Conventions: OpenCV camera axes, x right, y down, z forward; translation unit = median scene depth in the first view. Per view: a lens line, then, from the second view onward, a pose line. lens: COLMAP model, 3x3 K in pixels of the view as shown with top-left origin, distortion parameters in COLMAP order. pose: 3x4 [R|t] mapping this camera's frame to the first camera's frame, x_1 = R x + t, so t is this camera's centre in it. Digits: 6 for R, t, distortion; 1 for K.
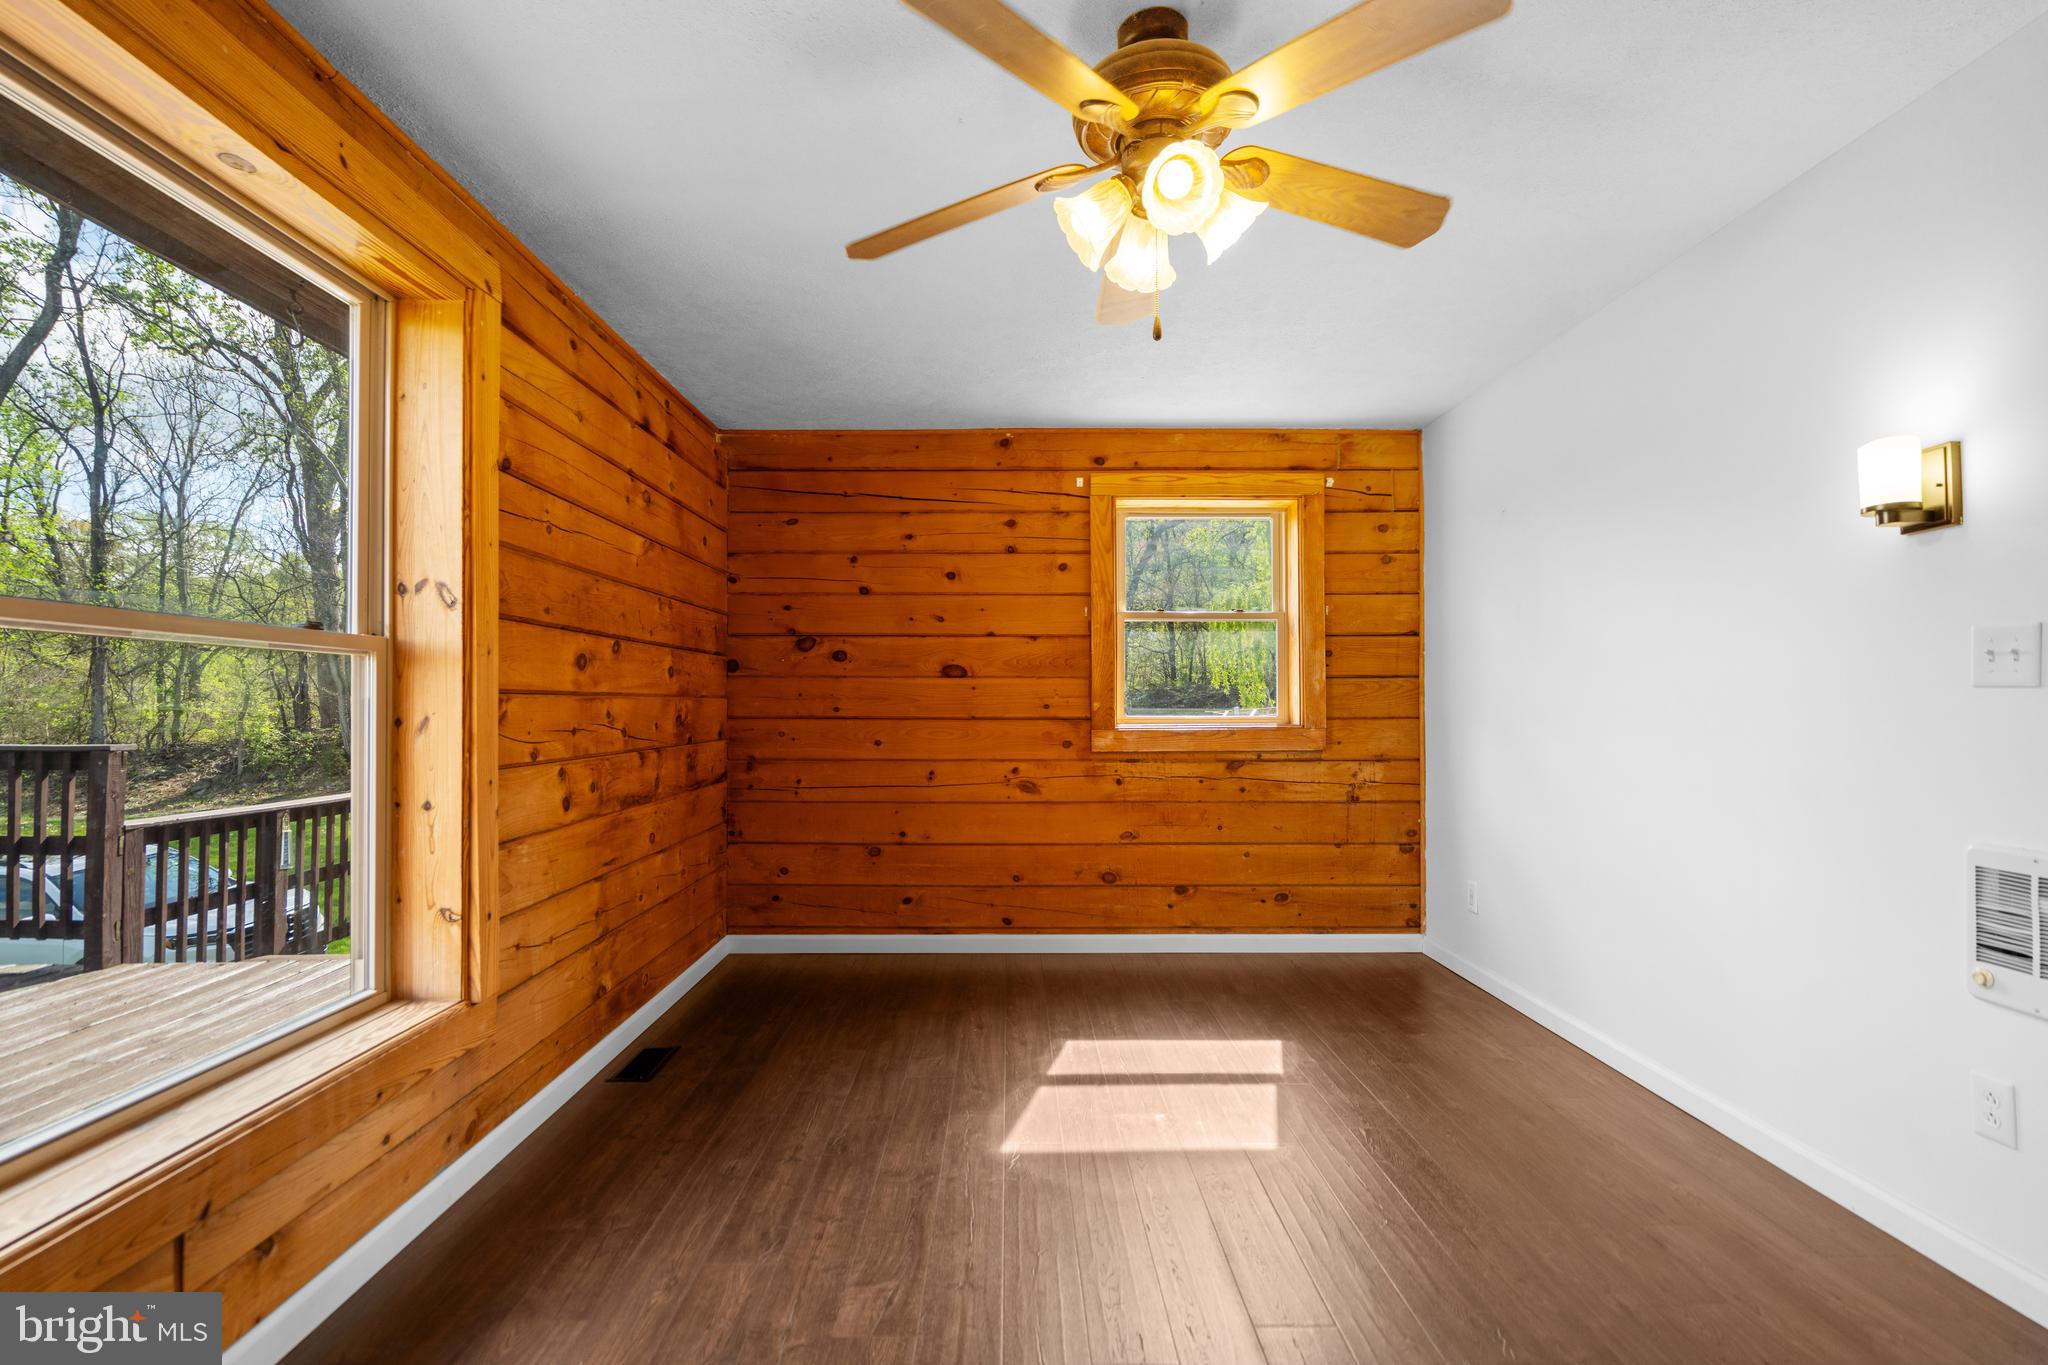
lens RADIAL K [[935.3, 0, 1021.6], [0, 935.3, 685.8], [0, 0, 1]] dist [-0.003466, 0.005430]
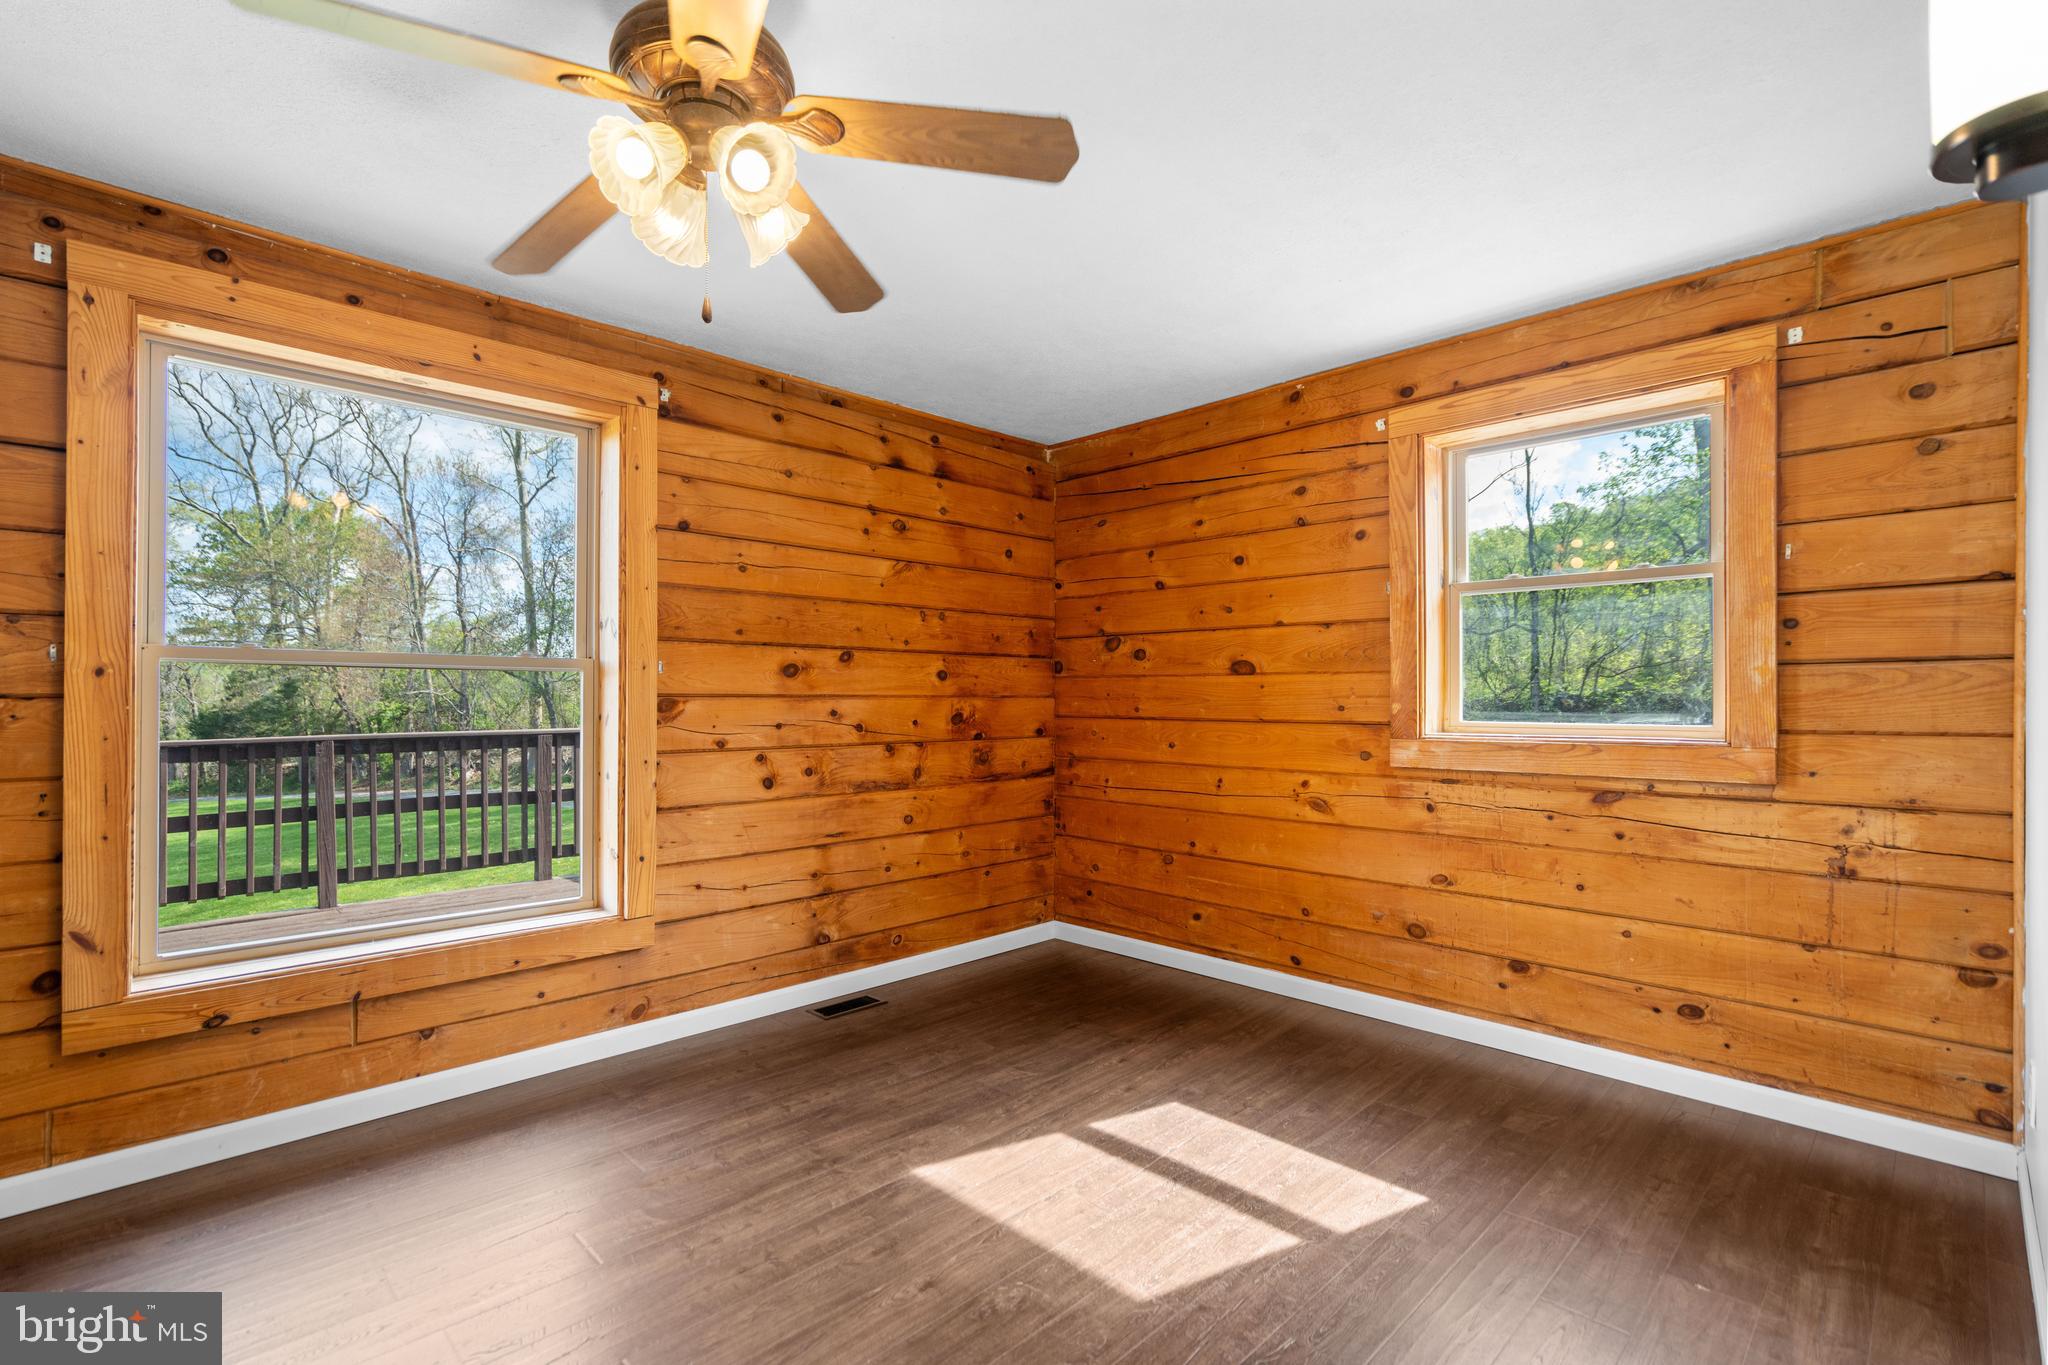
lens RADIAL K [[935.3, 0, 1016.1], [0, 935.3, 692.6], [0, 0, 1]] dist [-0.003466, 0.005430]
pose [[0.694743, -0.003614, -0.719249, 0.417926], [0.012119, 0.999904, 0.006683, -0.000589], [0.719156, -0.013359, 0.694720, 0.229634]]
